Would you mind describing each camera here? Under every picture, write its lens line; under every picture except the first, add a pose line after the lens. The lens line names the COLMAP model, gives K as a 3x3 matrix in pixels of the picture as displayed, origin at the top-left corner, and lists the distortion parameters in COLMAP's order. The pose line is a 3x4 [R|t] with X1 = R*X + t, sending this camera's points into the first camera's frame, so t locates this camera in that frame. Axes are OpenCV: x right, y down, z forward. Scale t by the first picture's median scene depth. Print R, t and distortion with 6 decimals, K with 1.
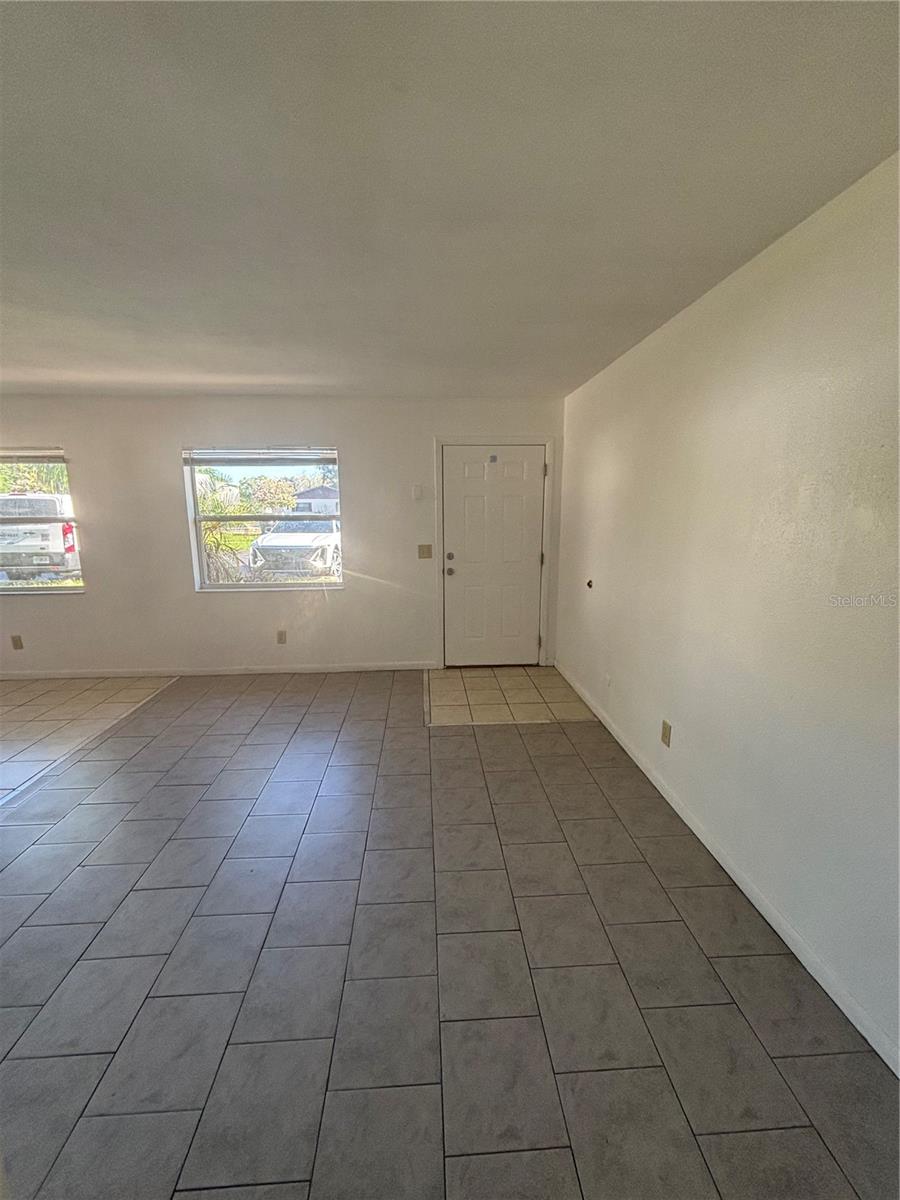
lens RADIAL K [[485.2, 0, 450.0], [0, 485.2, 600.0], [0, 0, 1]] dist [0.017779, -0.010849]
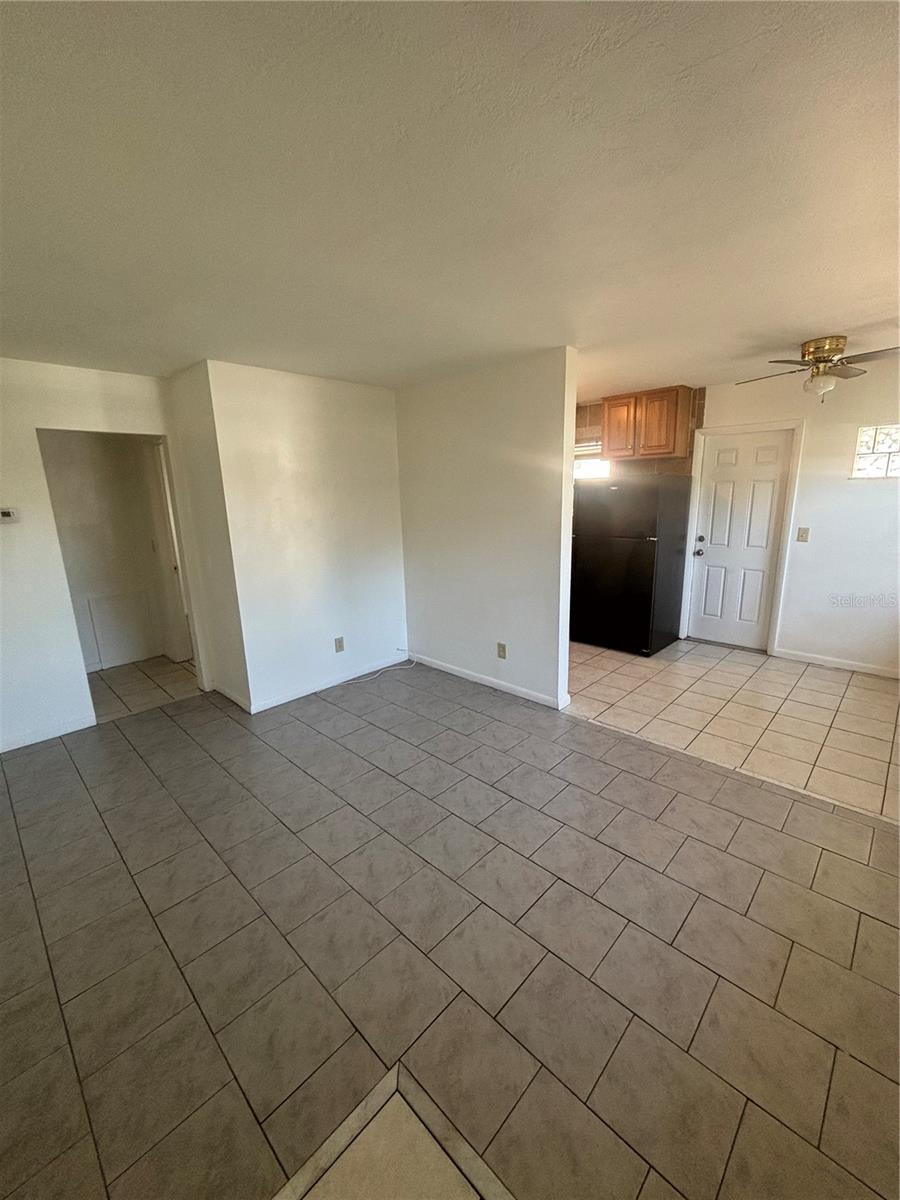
lens RADIAL K [[487.5, 0, 447.7], [0, 487.5, 596.7], [0, 0, 1]] dist [-0.000048, -0.000318]
pose [[-0.737827, 0.174767, -0.651972, 0.090488], [-0.098844, 0.927512, 0.360489, -0.198339], [0.667714, 0.330422, -0.667068, 0.925940]]
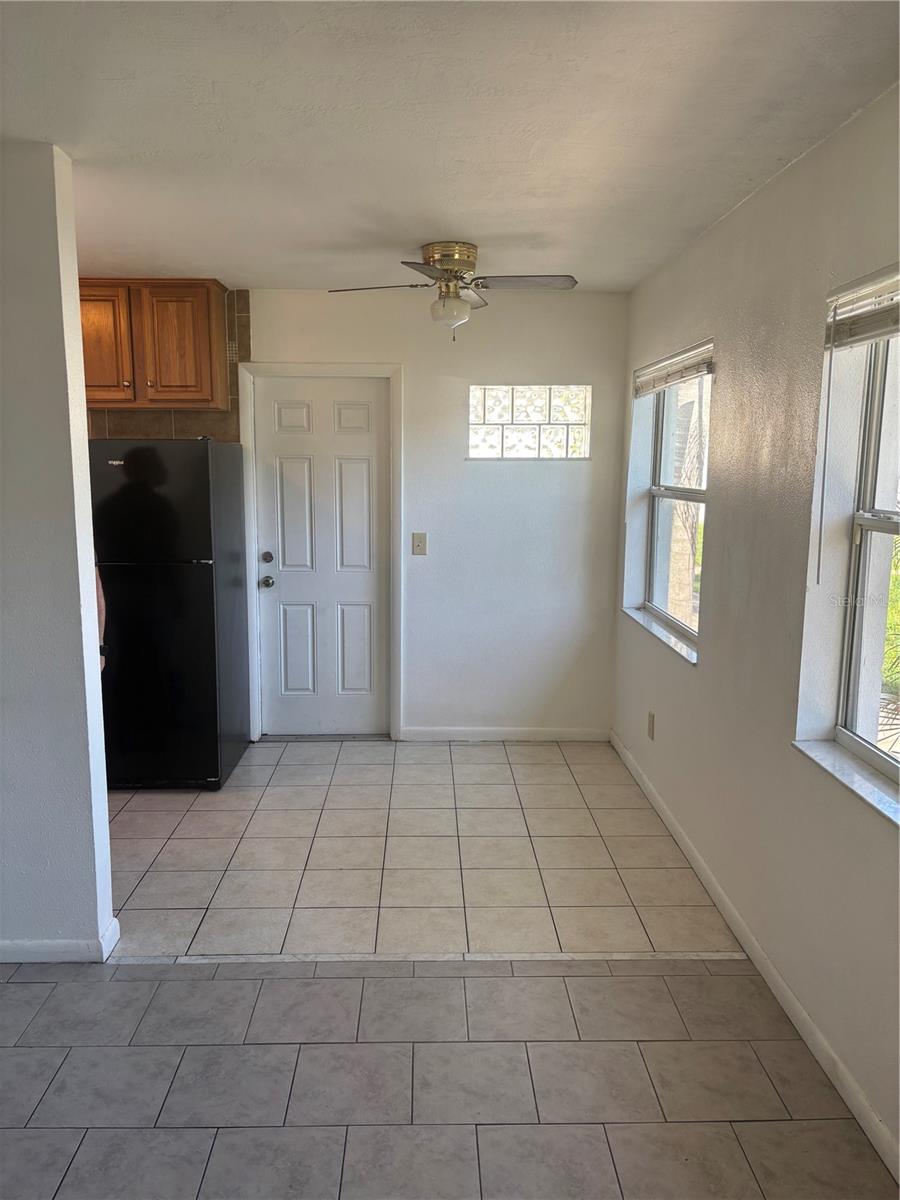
lens RADIAL K [[905.8, 0, 450.0], [0, 905.8, 600.0], [0, 0, 1]] dist [0.070258, -0.085159]
pose [[-0.035108, 0.161537, -0.986242, 0.062920], [-0.199505, 0.965854, 0.165300, -0.162487], [0.979268, 0.202563, -0.001682, 0.765568]]
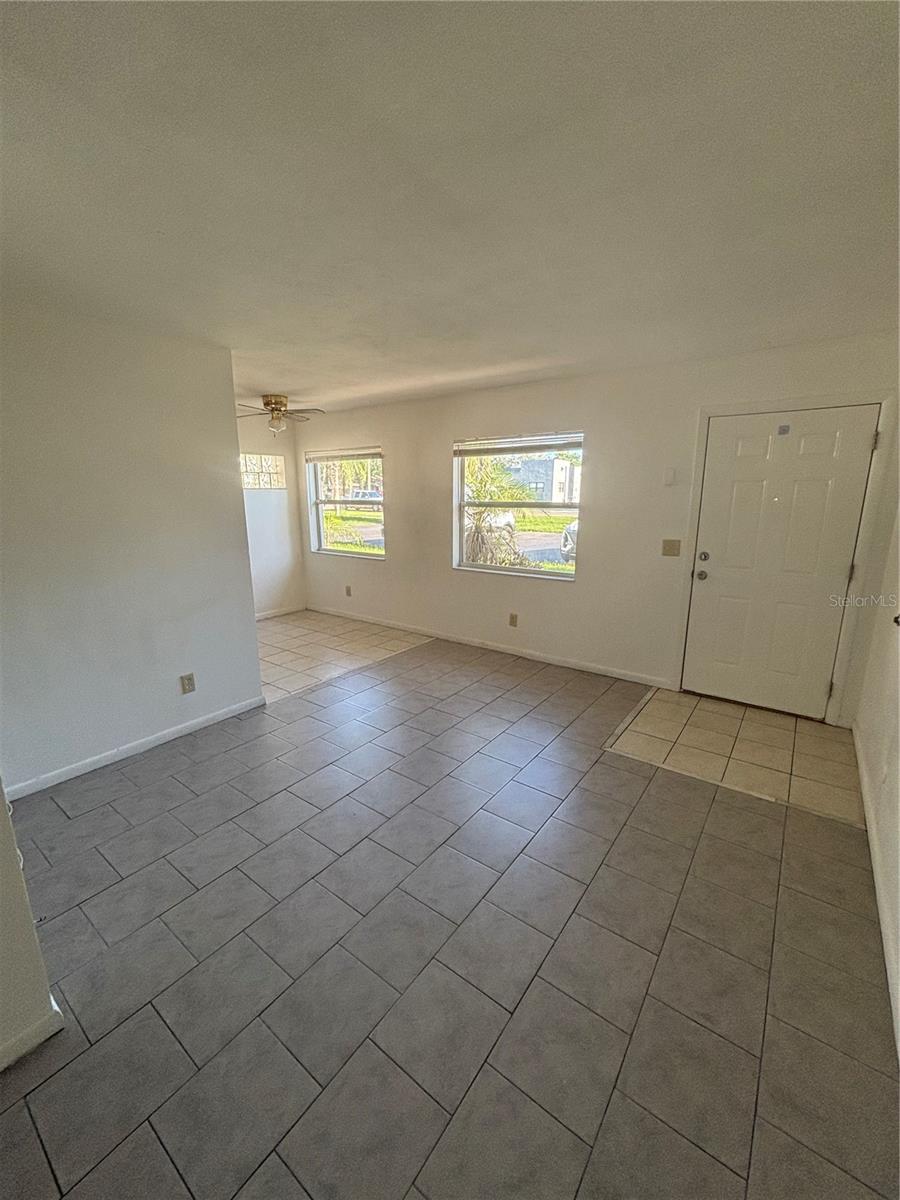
lens RADIAL K [[487.5, 0, 447.7], [0, 487.5, 596.7], [0, 0, 1]] dist [-0.000048, -0.000318]
pose [[0.764791, 0.140735, -0.628719, 0.197207], [-0.125857, 0.989685, 0.068439, -0.026818], [0.631865, 0.026787, 0.774615, 0.113085]]
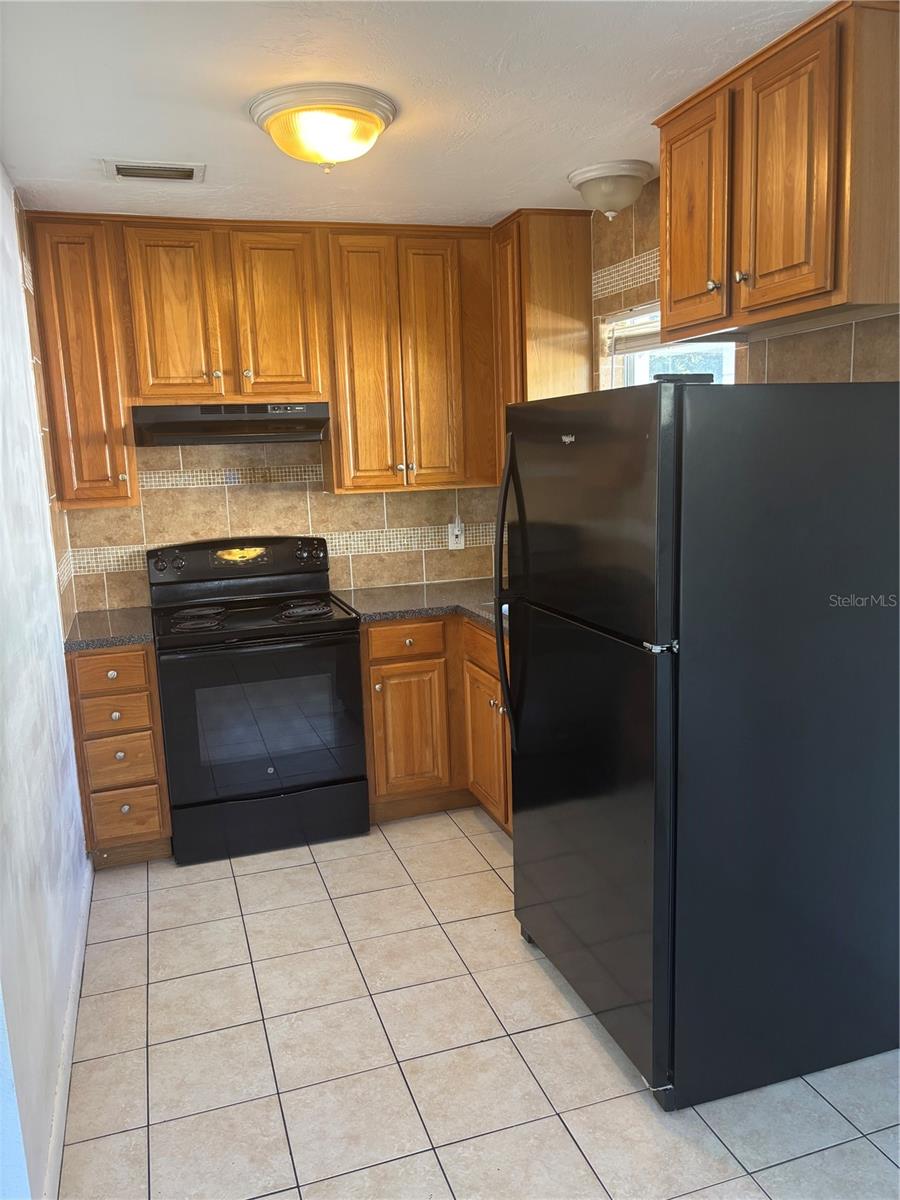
lens RADIAL K [[905.8, 0, 450.0], [0, 905.8, 600.0], [0, 0, 1]] dist [0.070258, -0.085159]
pose [[-0.965883, 0.085065, -0.244609, -0.690108], [-0.006456, 0.936314, 0.351103, -0.170542], [0.258898, 0.340704, -0.903821, 0.878536]]
